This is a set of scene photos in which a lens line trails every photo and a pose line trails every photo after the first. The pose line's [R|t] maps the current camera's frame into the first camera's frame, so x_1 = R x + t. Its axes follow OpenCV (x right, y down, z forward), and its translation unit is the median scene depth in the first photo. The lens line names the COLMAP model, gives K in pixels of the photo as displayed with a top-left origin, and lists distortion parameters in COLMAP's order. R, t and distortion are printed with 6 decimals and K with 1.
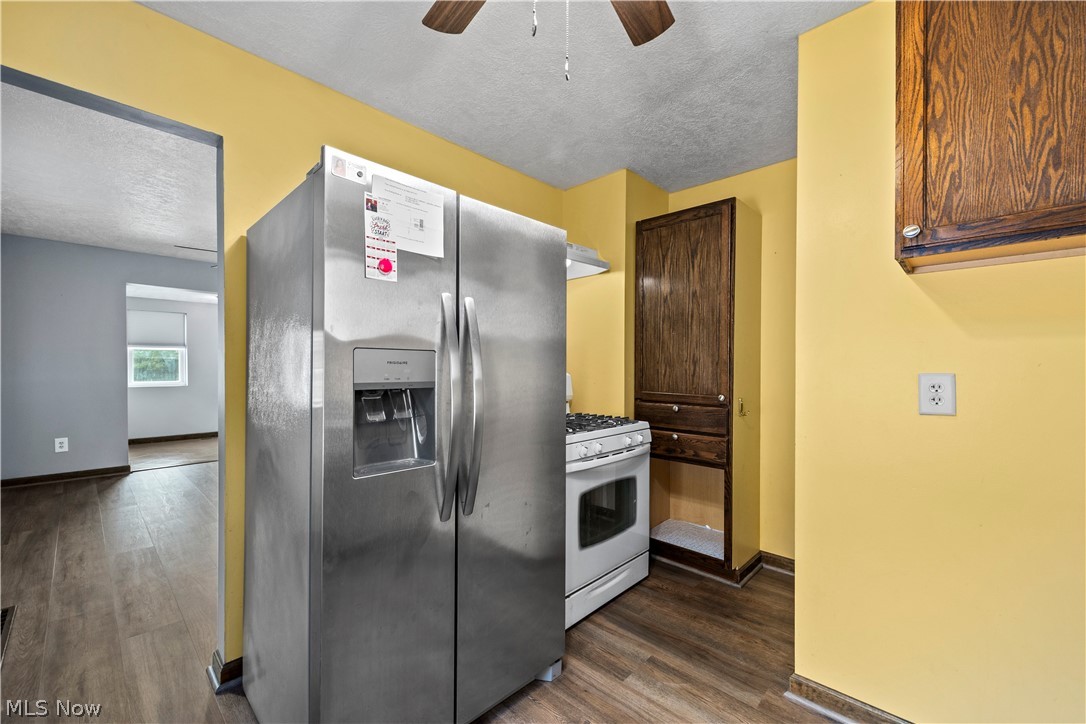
lens RADIAL K [[441.0, 0, 528.6], [0, 441.0, 365.3], [0, 0, 1]] dist [0.007078, 0.000250]
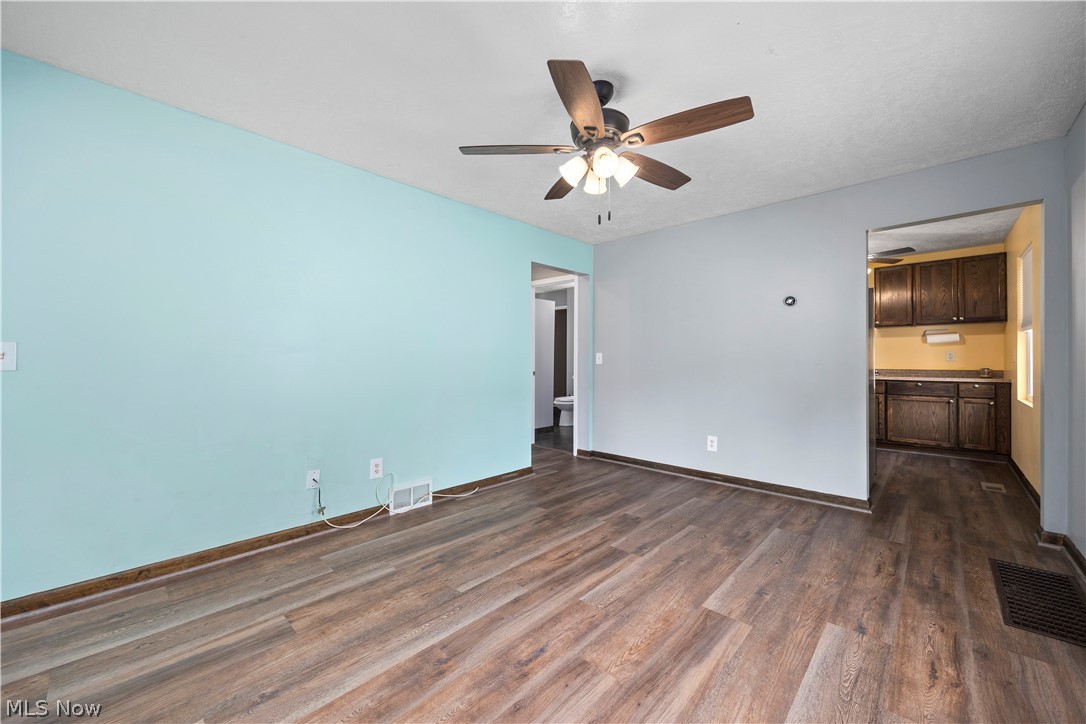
lens RADIAL K [[415.9, 0, 540.5], [0, 415.9, 354.0], [0, 0, 1]] dist [-0.005115, -0.000104]
pose [[-0.015664, 0.013077, 0.999792, -0.912507], [0.002610, 0.999912, -0.013038, 0.011761], [-0.999874, 0.002405, -0.015697, 0.899382]]
